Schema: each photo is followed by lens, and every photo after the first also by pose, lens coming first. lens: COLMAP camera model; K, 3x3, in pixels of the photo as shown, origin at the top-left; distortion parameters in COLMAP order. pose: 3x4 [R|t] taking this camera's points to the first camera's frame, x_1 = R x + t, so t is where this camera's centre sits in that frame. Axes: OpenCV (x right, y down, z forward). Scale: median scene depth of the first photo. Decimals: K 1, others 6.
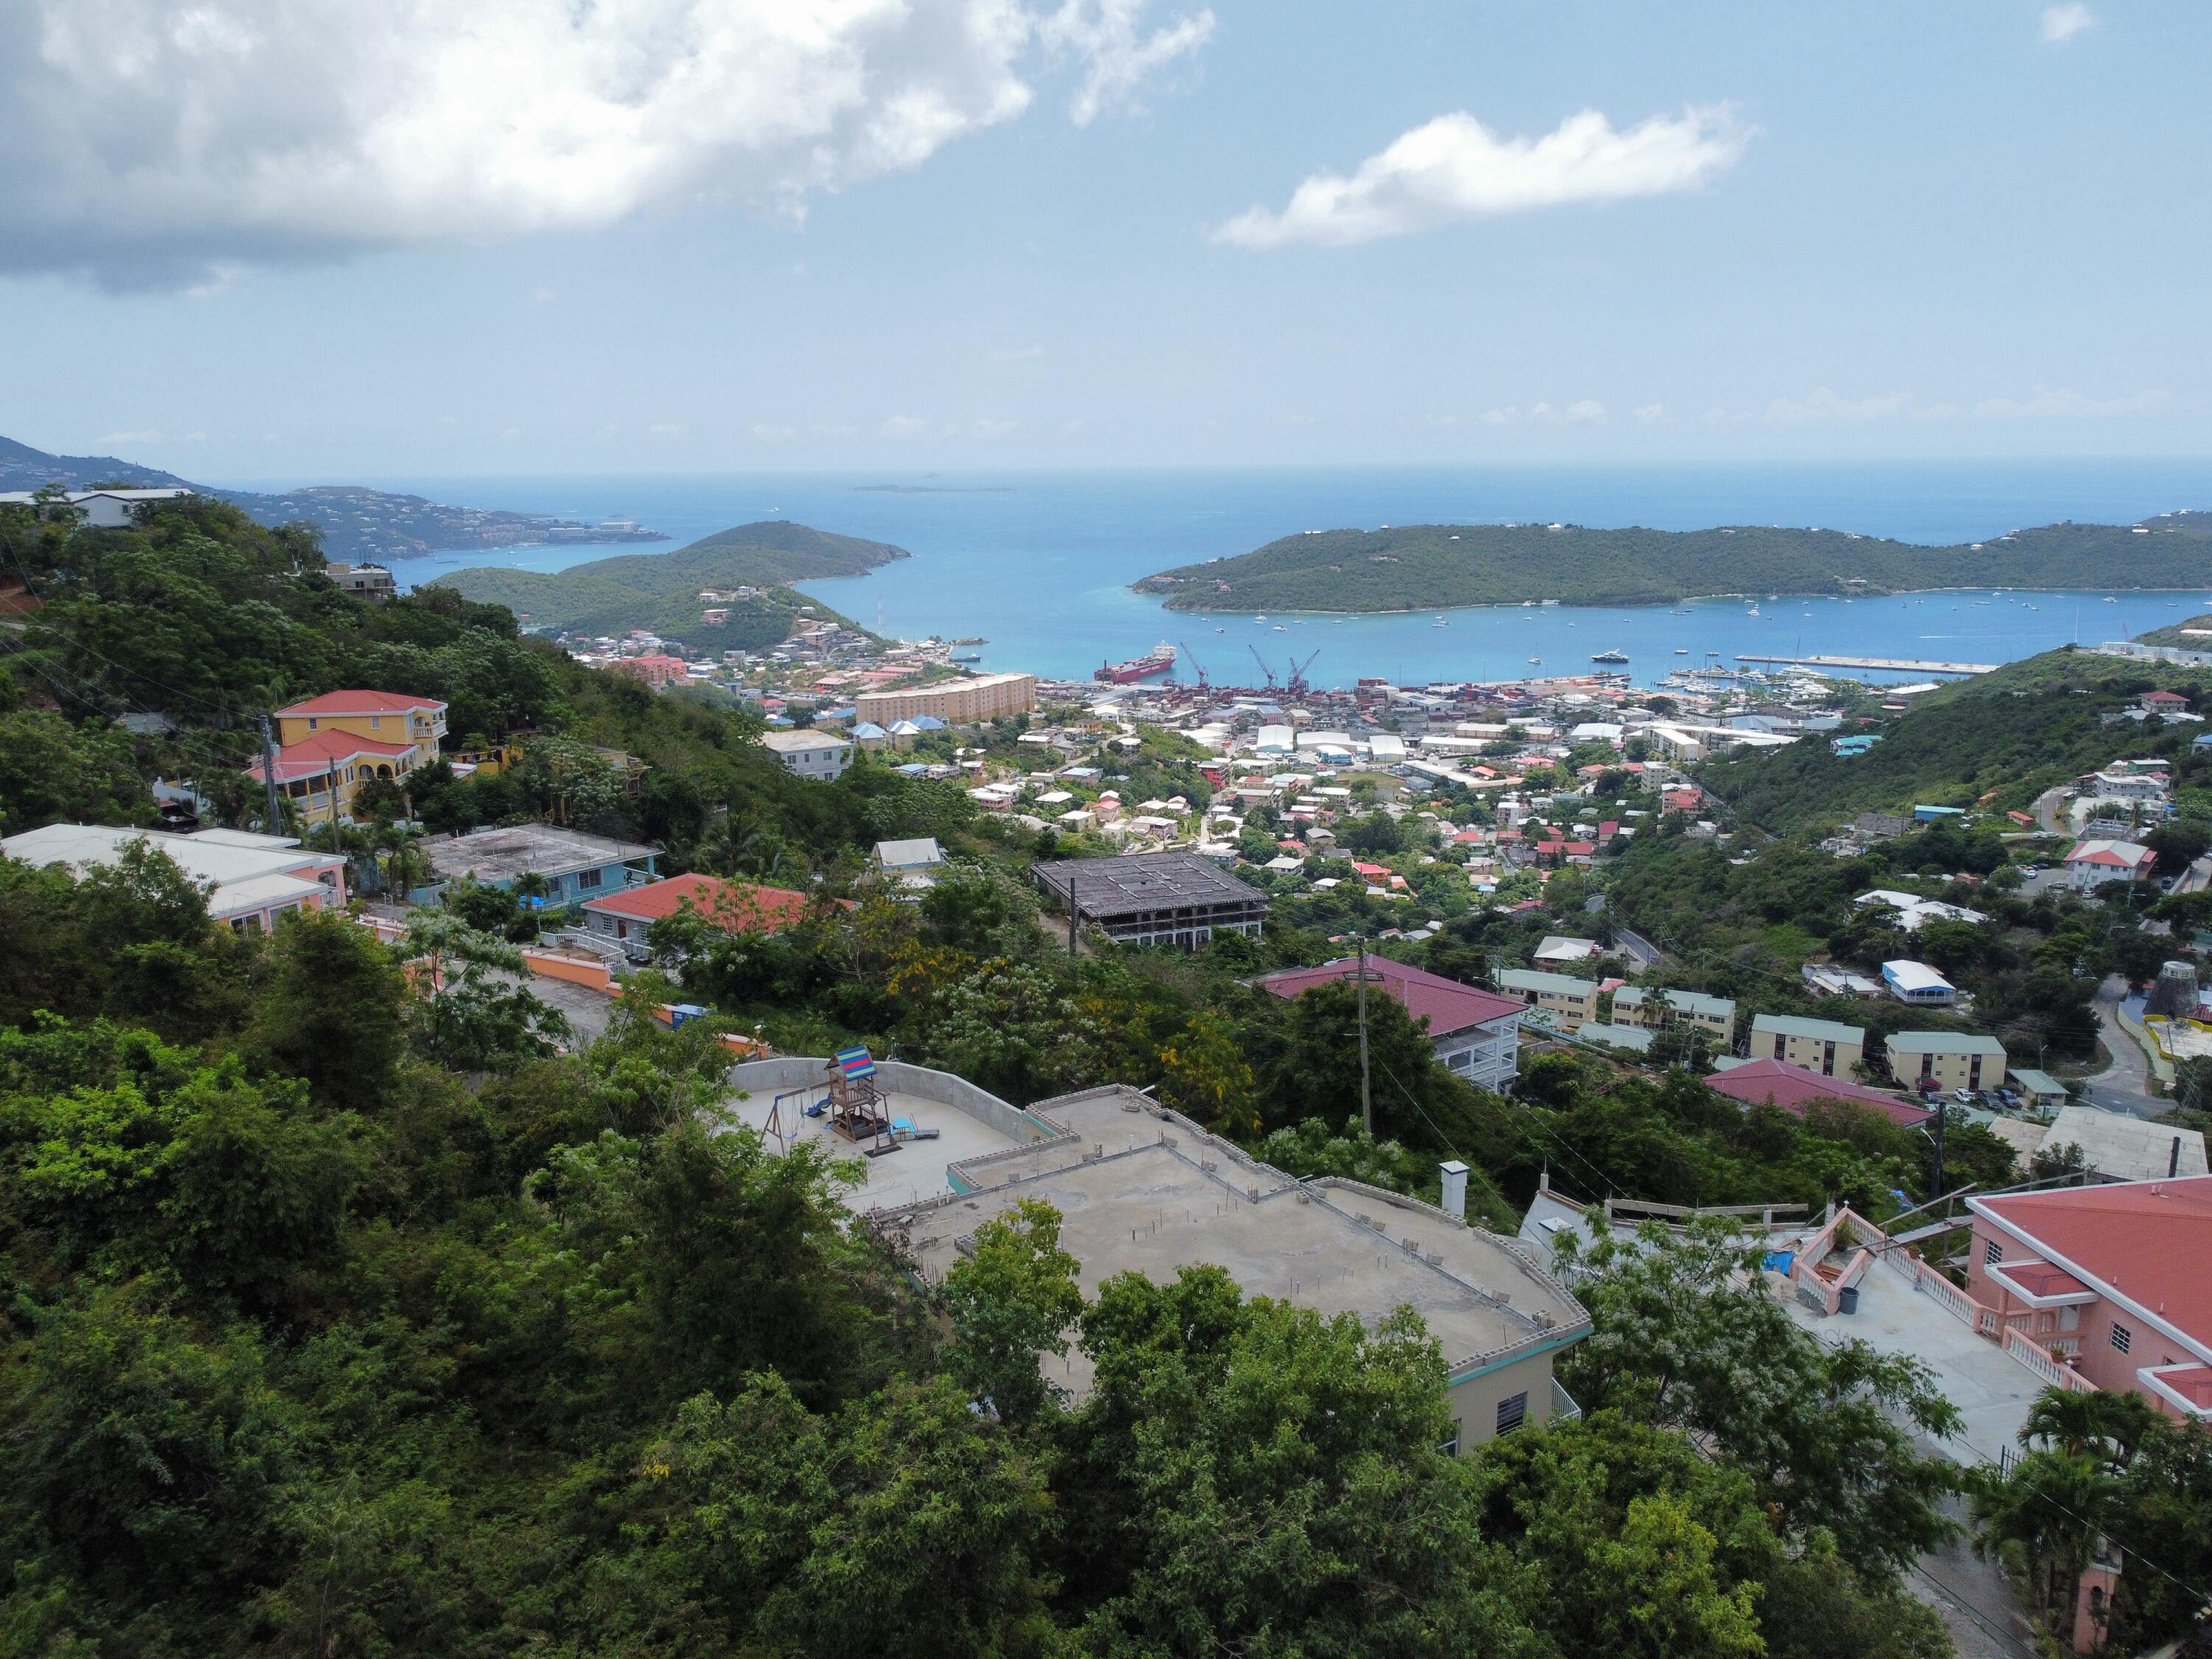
lens RADIAL K [[1679.2, 0, 1111.4], [0, 1679.2, 836.7], [0, 0, 1]] dist [0.002034, -0.002216]
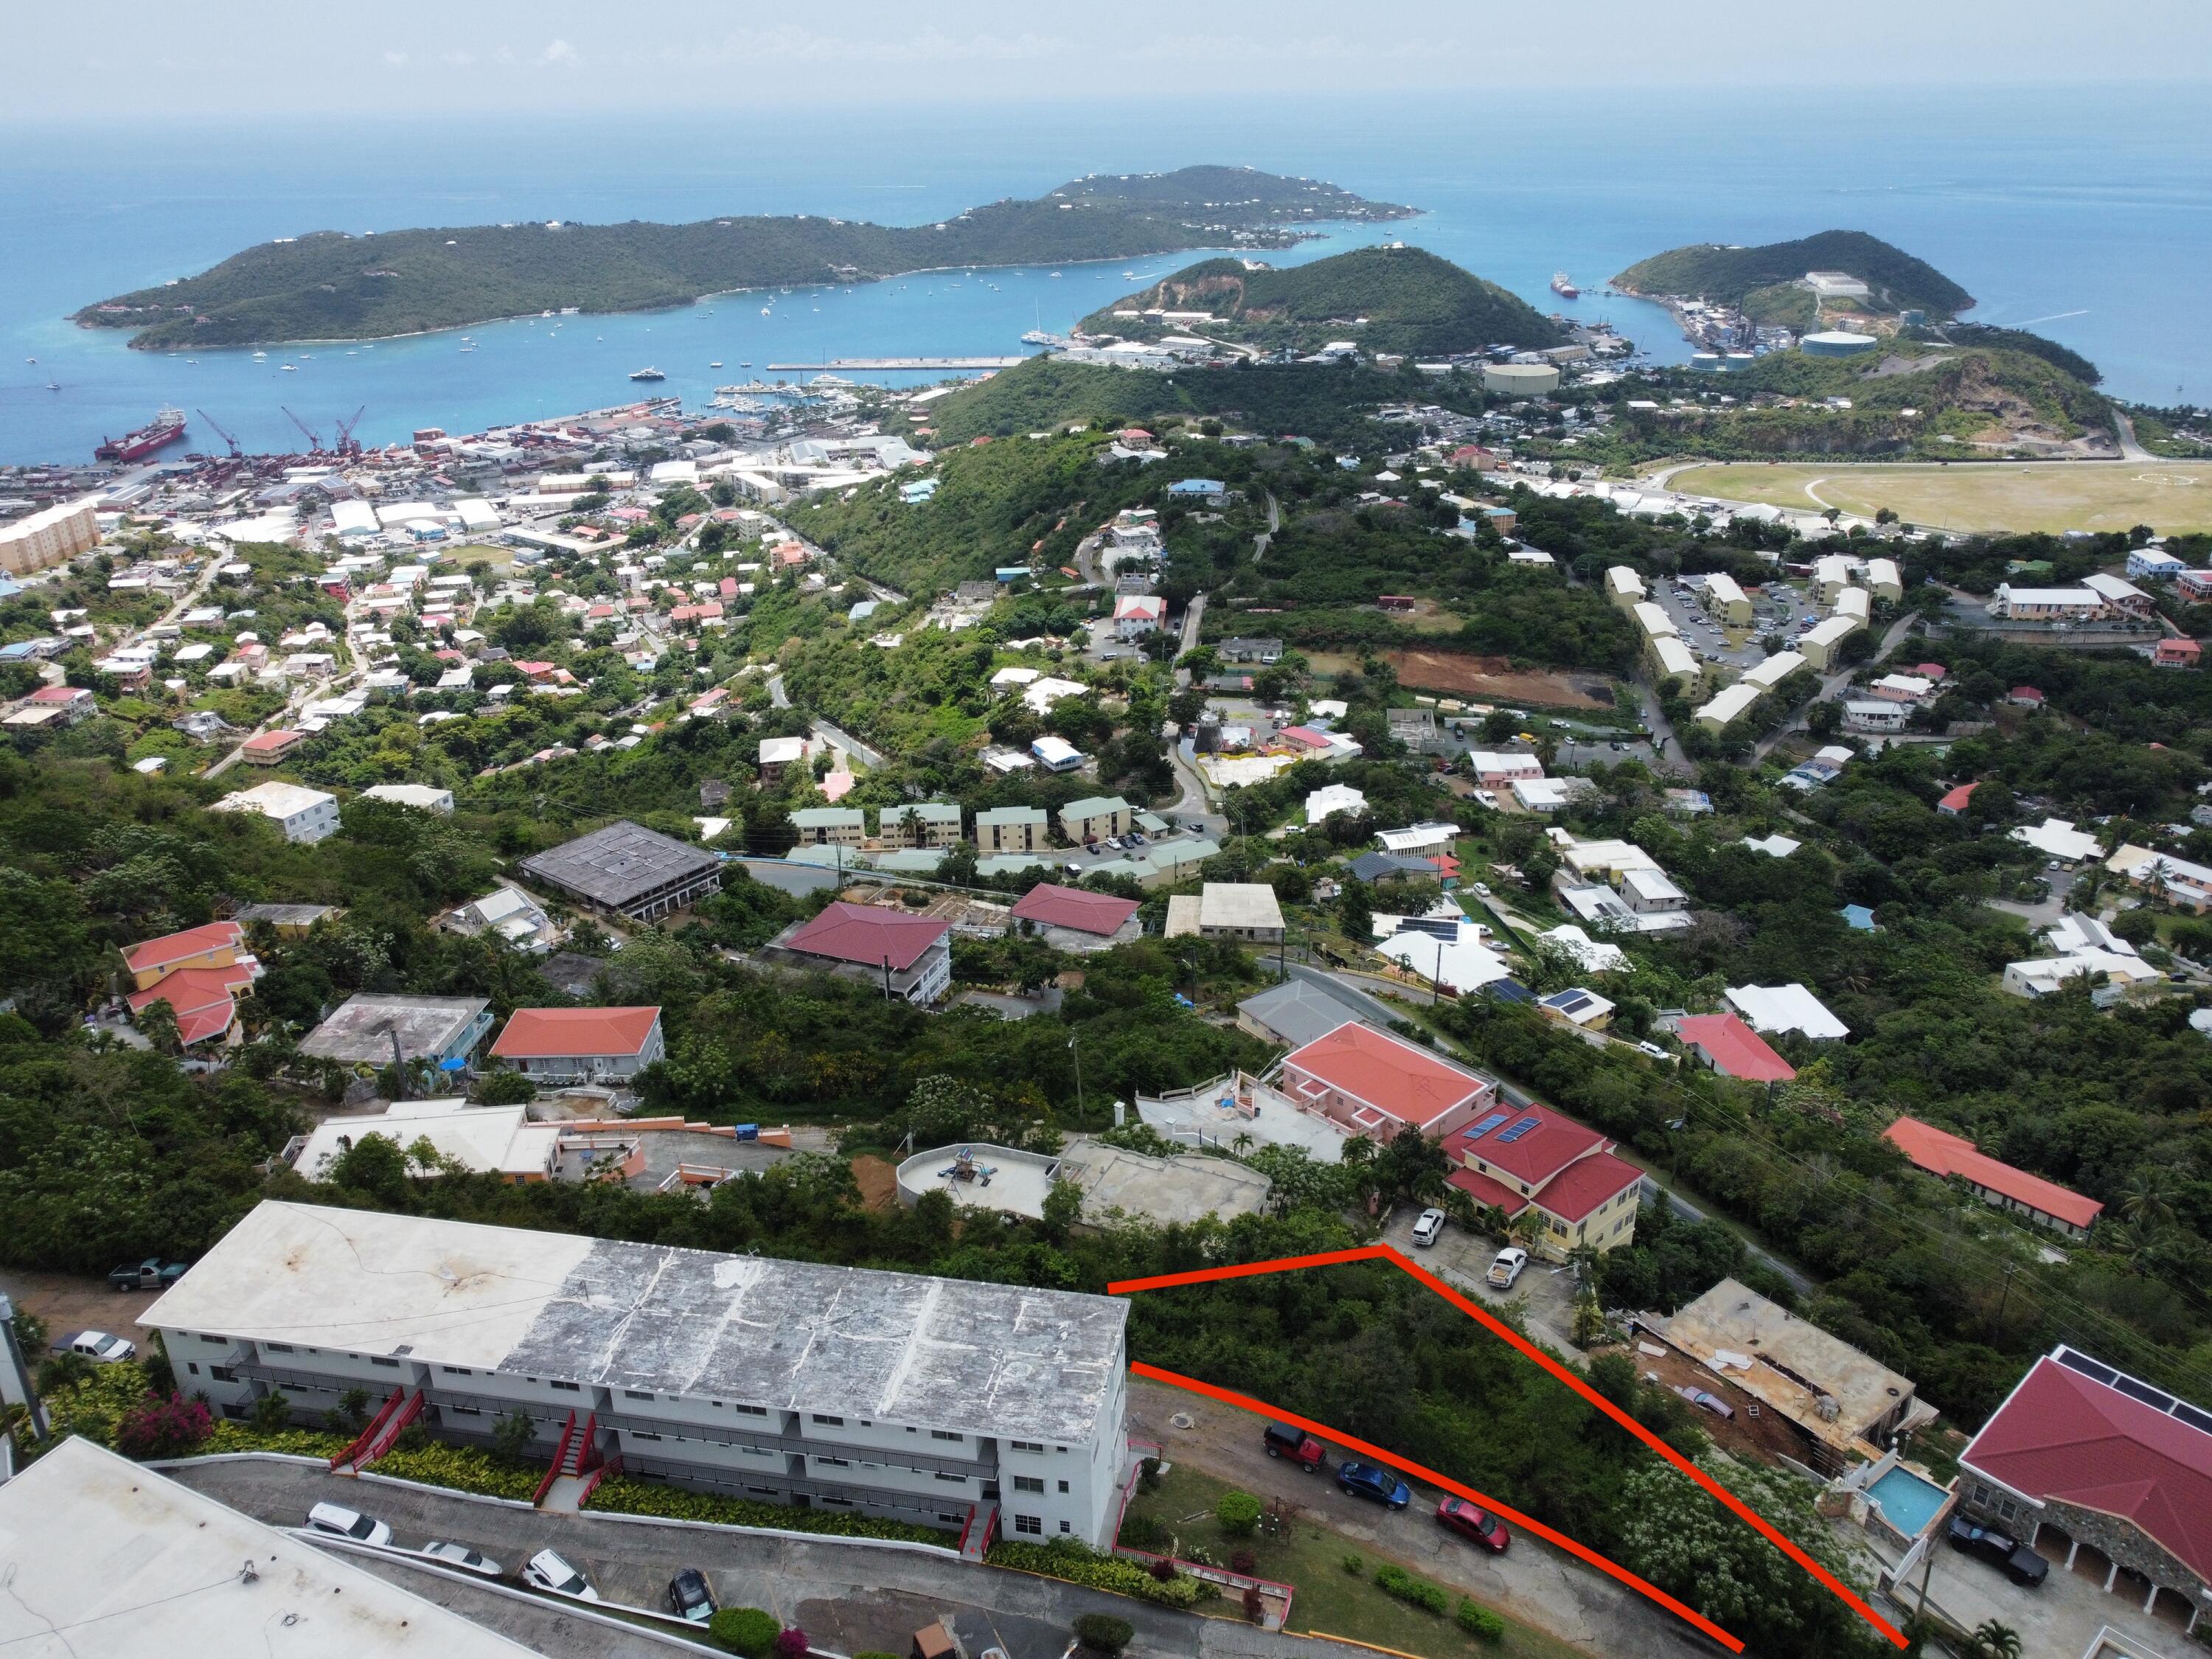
lens RADIAL K [[1679.2, 0, 1103.5], [0, 1679.2, 824.5], [0, 0, 1]] dist [0.002034, -0.002216]
pose [[0.839765, -0.221708, 0.495621, -0.080514], [0.125280, 0.967320, 0.220445, -0.063960], [-0.528299, -0.123031, 0.840098, -0.087707]]
